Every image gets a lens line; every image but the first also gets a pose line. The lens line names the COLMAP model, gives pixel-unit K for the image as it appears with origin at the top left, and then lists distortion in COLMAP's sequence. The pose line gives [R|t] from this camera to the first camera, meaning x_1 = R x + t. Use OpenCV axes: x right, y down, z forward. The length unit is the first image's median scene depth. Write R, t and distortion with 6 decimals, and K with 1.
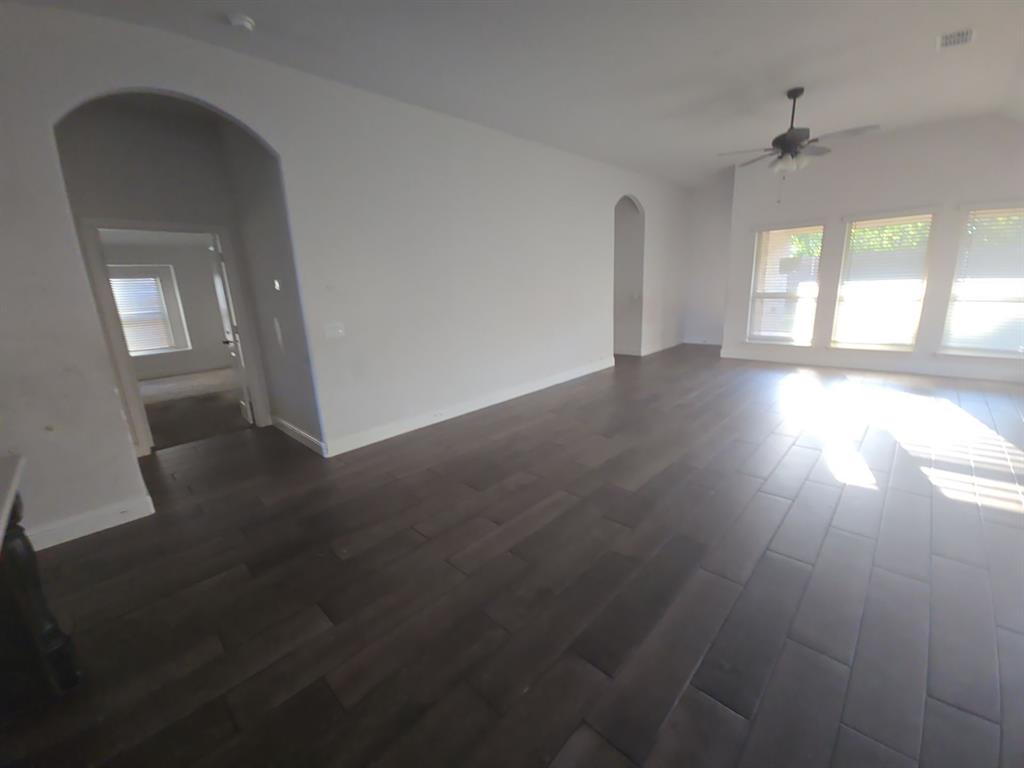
lens RADIAL K [[415.1, 0, 508.6], [0, 415.1, 383.6], [0, 0, 1]] dist [0.012285, -0.009924]
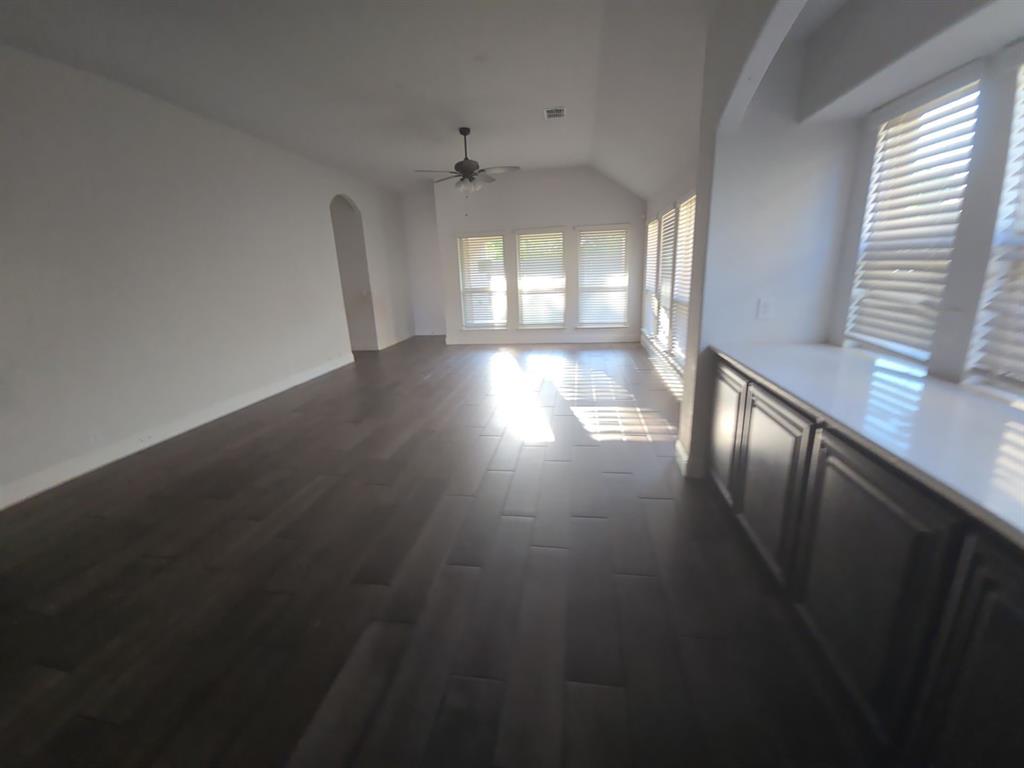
lens RADIAL K [[415.1, 0, 508.6], [0, 415.1, 383.6], [0, 0, 1]] dist [0.012285, -0.009924]
pose [[0.816482, -0.141956, 0.559648, -0.017892], [0.140383, 0.989025, 0.046060, 0.019974], [-0.560044, 0.040958, 0.827450, -0.068995]]
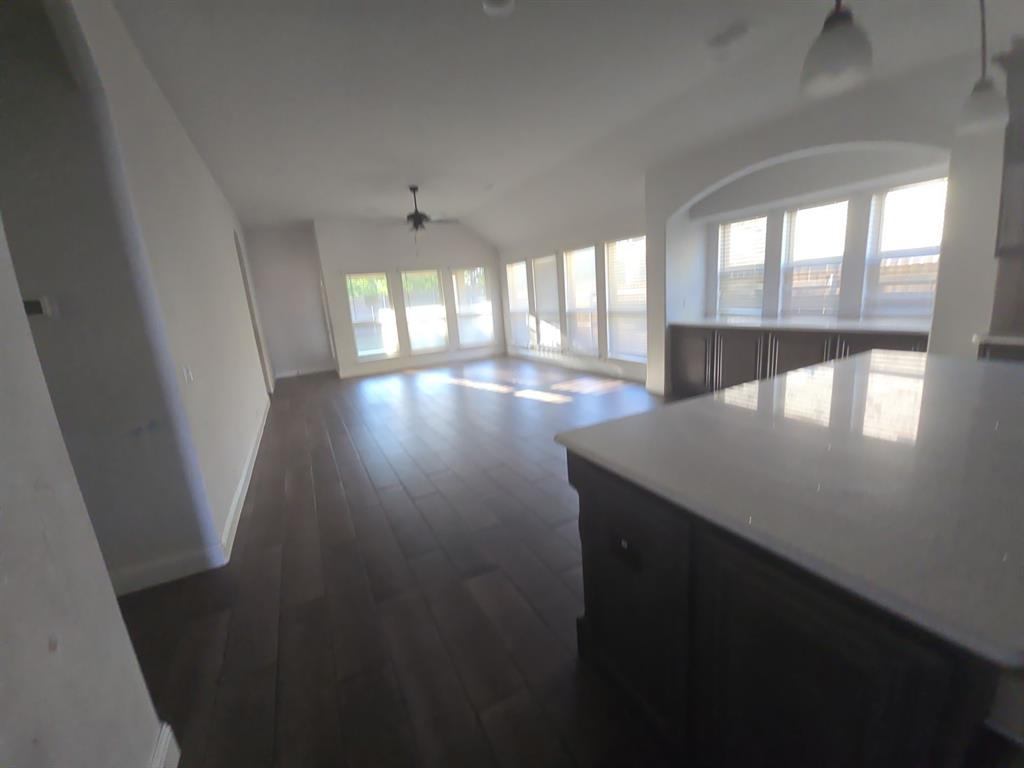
lens RADIAL K [[415.1, 0, 508.6], [0, 415.1, 383.6], [0, 0, 1]] dist [0.012285, -0.009924]
pose [[0.327624, -0.184206, 0.926677, -0.540654], [0.286577, 0.953978, 0.088314, -0.022136], [-0.900298, 0.236631, 0.365336, 0.190617]]
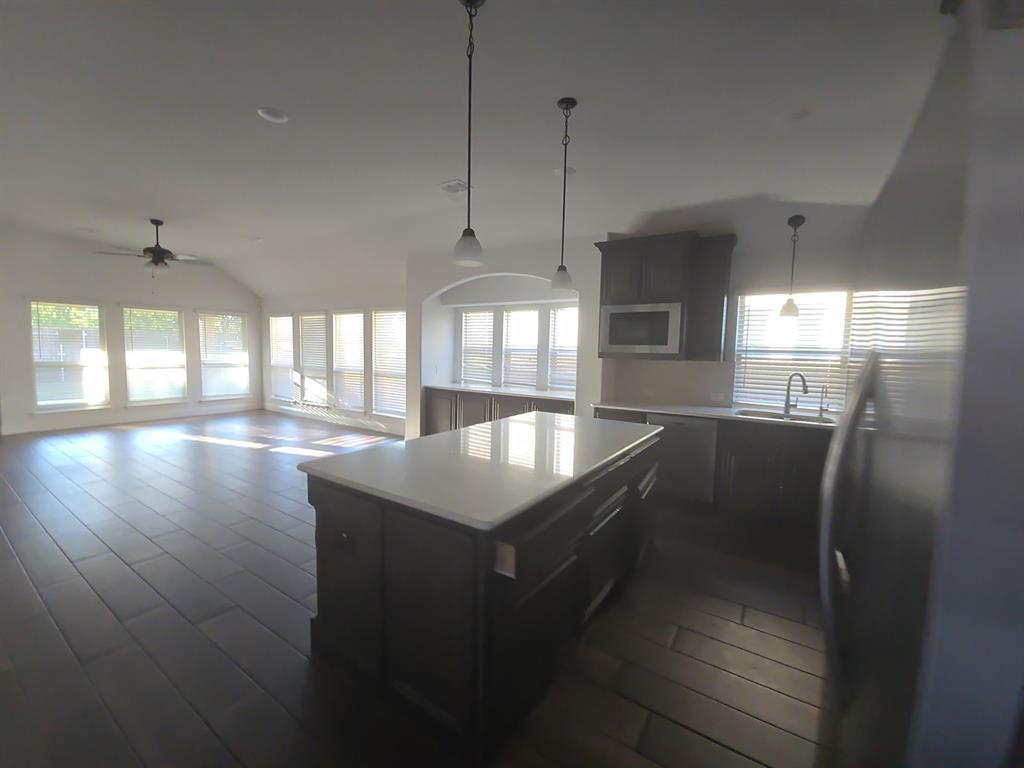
lens RADIAL K [[417.7, 0, 507.8], [0, 417.7, 385.9], [0, 0, 1]] dist [0.013884, -0.011437]
pose [[-0.177920, -0.047764, 0.982885, -0.655179], [0.216009, 0.972564, 0.086364, -0.014500], [-0.960044, 0.227678, -0.162721, 0.145459]]
